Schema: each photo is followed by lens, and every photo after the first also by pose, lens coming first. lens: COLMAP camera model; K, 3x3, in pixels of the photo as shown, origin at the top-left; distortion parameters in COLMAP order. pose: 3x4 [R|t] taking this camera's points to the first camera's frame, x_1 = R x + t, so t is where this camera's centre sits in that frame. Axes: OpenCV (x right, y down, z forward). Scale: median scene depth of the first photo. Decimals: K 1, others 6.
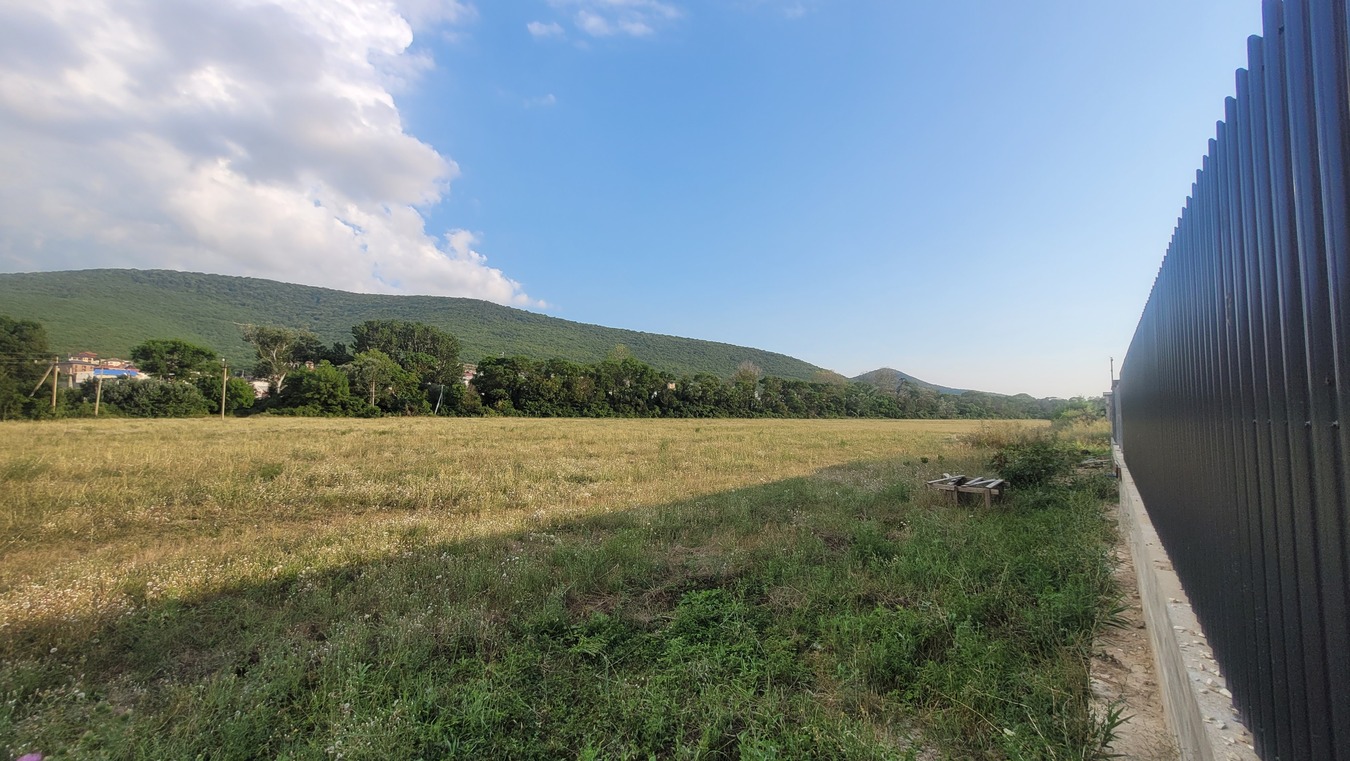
lens RADIAL K [[533.0, 0, 676.6], [0, 533.0, 380.5], [0, 0, 1]] dist [0.003338, 0.000023]
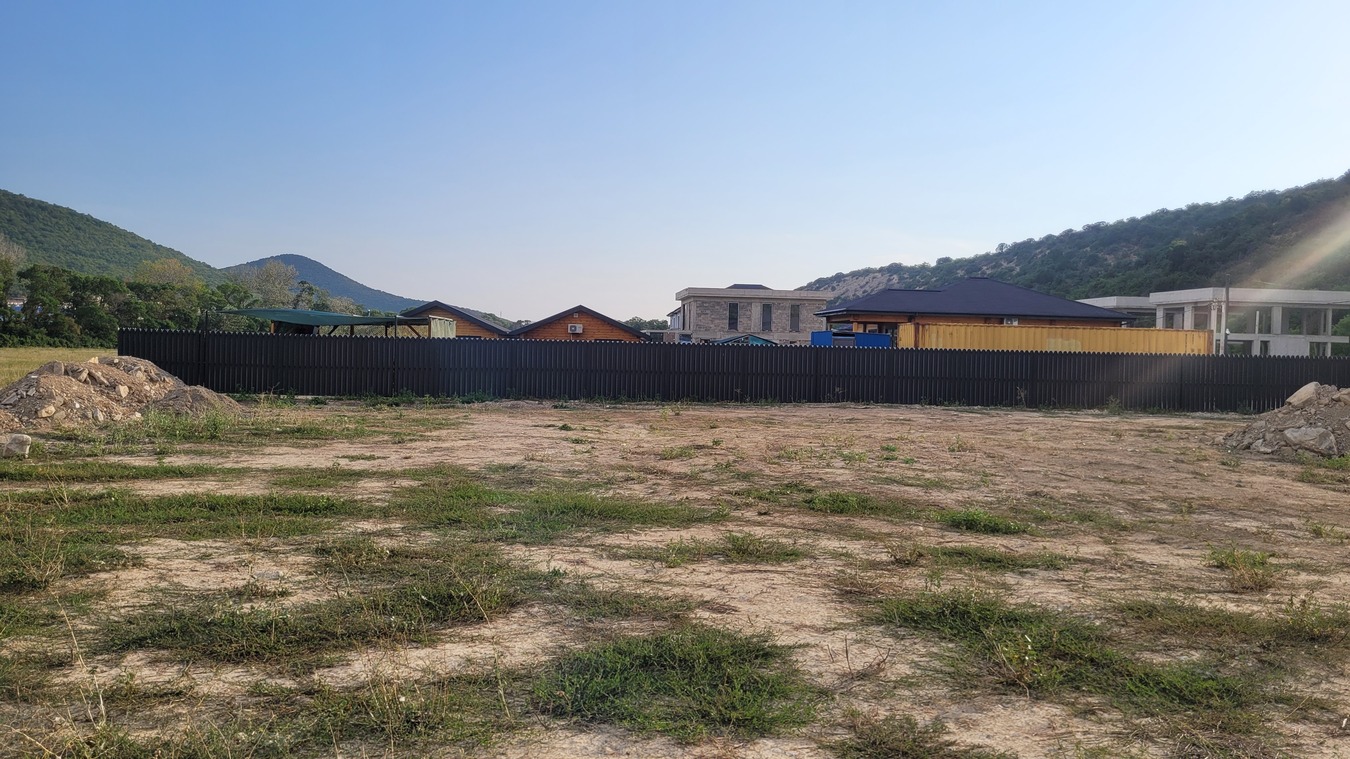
lens RADIAL K [[1019.1, 0, 669.0], [0, 1019.1, 378.7], [0, 0, 1]] dist [0.068480, -0.081999]
pose [[0.748891, -0.007883, 0.662647, -0.248625], [-0.058491, 0.995240, 0.077943, -0.091638], [-0.660107, -0.097130, 0.744865, -1.122748]]
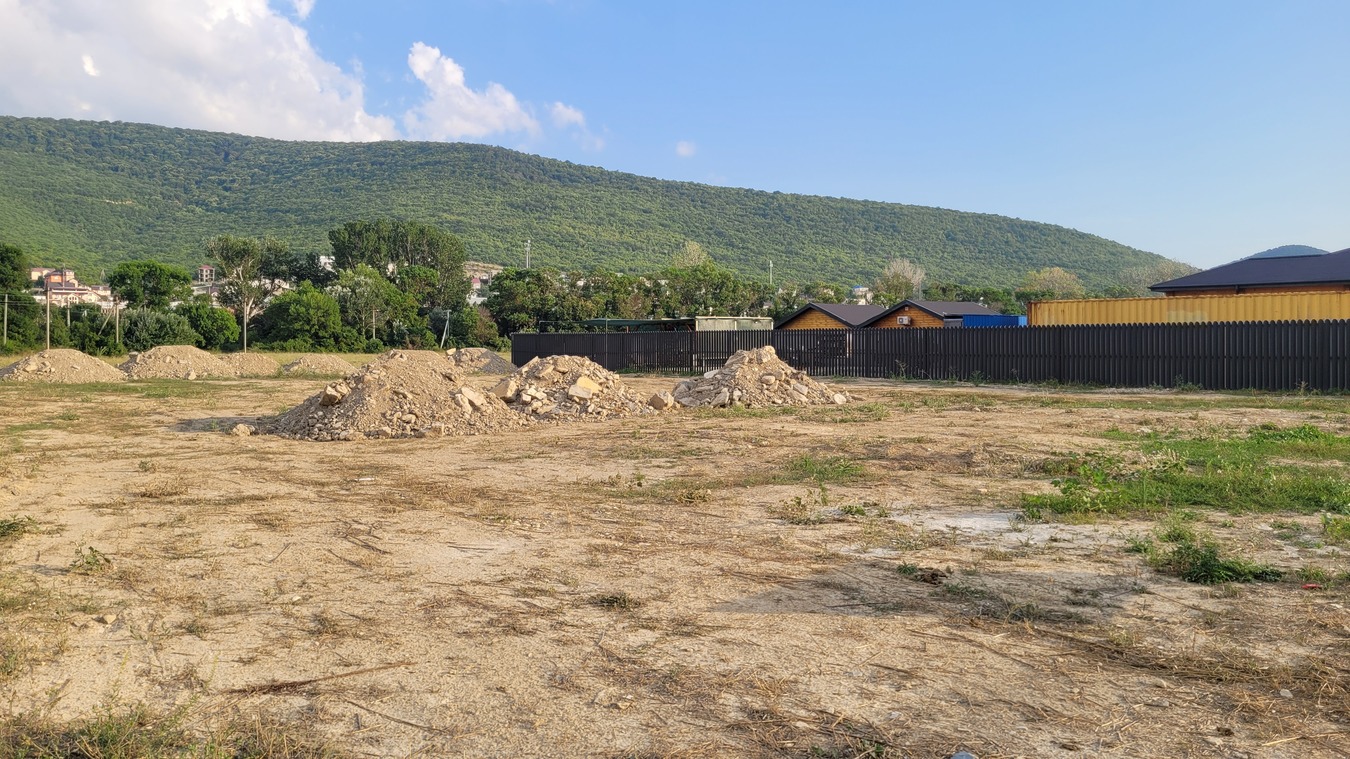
lens RADIAL K [[1019.1, 0, 669.0], [0, 1019.1, 378.7], [0, 0, 1]] dist [0.068480, -0.081999]
pose [[0.983190, -0.001540, -0.182581, 0.609199], [0.019042, 0.995377, 0.094143, -0.112735], [0.181592, -0.096037, 0.978673, -1.700019]]
